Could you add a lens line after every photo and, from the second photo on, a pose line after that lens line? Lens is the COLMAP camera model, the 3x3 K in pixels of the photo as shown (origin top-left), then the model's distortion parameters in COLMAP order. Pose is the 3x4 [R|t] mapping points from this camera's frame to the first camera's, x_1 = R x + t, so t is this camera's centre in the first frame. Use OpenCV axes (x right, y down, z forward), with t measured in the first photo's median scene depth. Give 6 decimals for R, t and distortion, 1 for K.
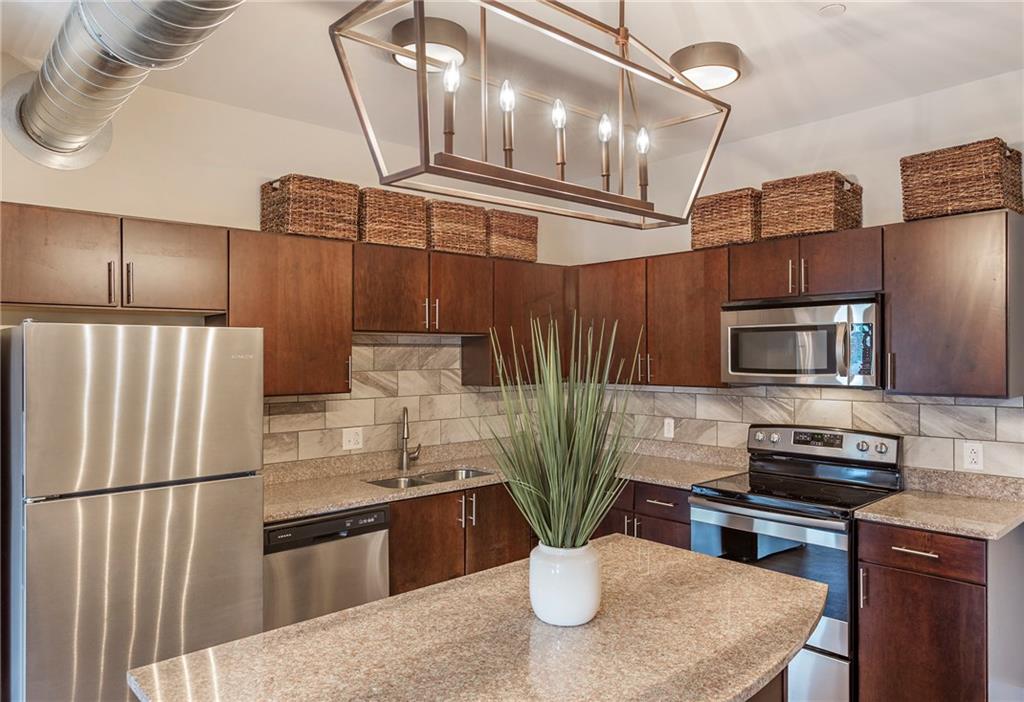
lens RADIAL K [[668.2, 0, 539.2], [0, 668.2, 353.6], [0, 0, 1]] dist [-0.002368, 0.003028]
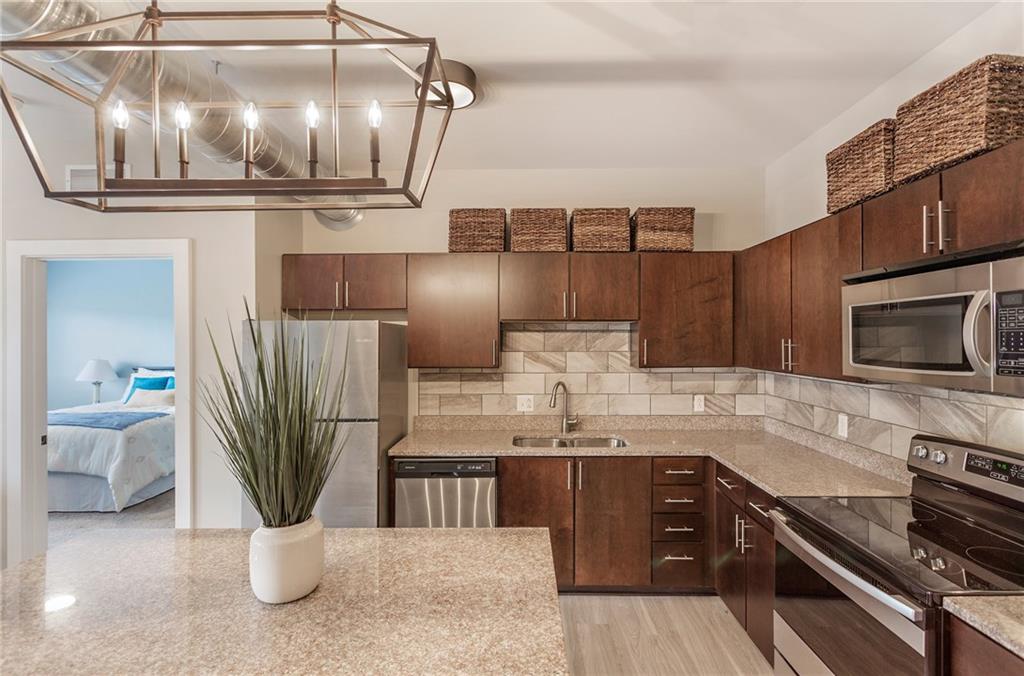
lens RADIAL K [[487.2, 0, 529.7], [0, 487.2, 335.5], [0, 0, 1]] dist [0.001566, 0.000387]
pose [[0.736233, -0.000345, -0.676728, 0.376354], [-0.001320, 0.999997, -0.001946, -0.002936], [0.676727, 0.002326, 0.736230, 0.310952]]
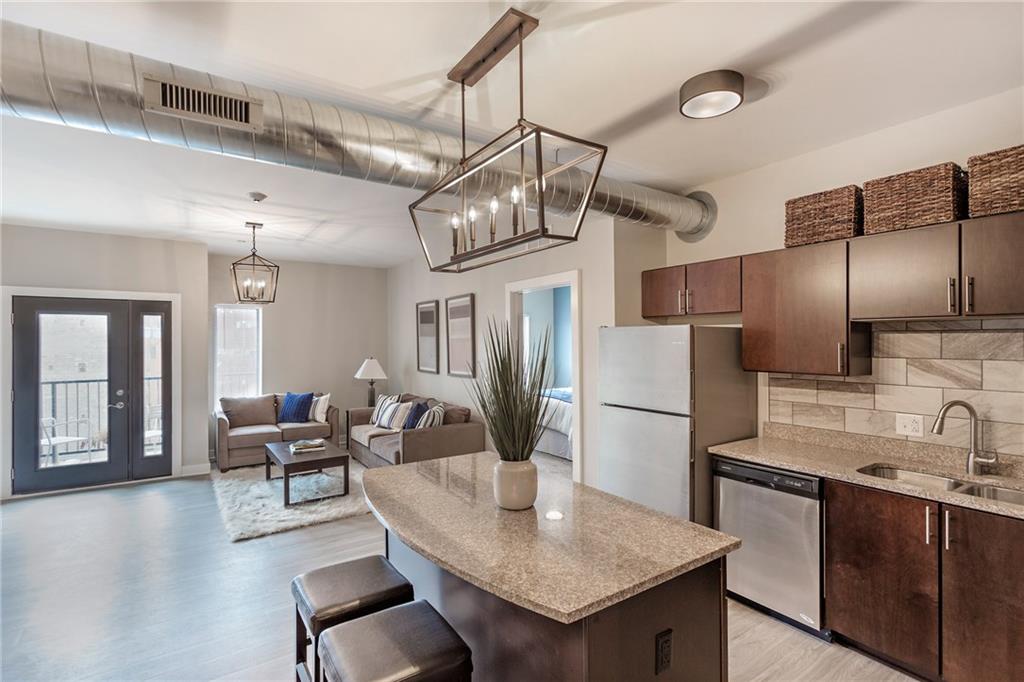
lens RADIAL K [[487.2, 0, 511.4], [0, 487.2, 338.3], [0, 0, 1]] dist [0.001566, 0.000387]
pose [[-0.144923, -0.002228, -0.989440, 0.543502], [0.002257, 0.999994, -0.002582, -0.002759], [0.989440, -0.002607, -0.144917, 0.522894]]
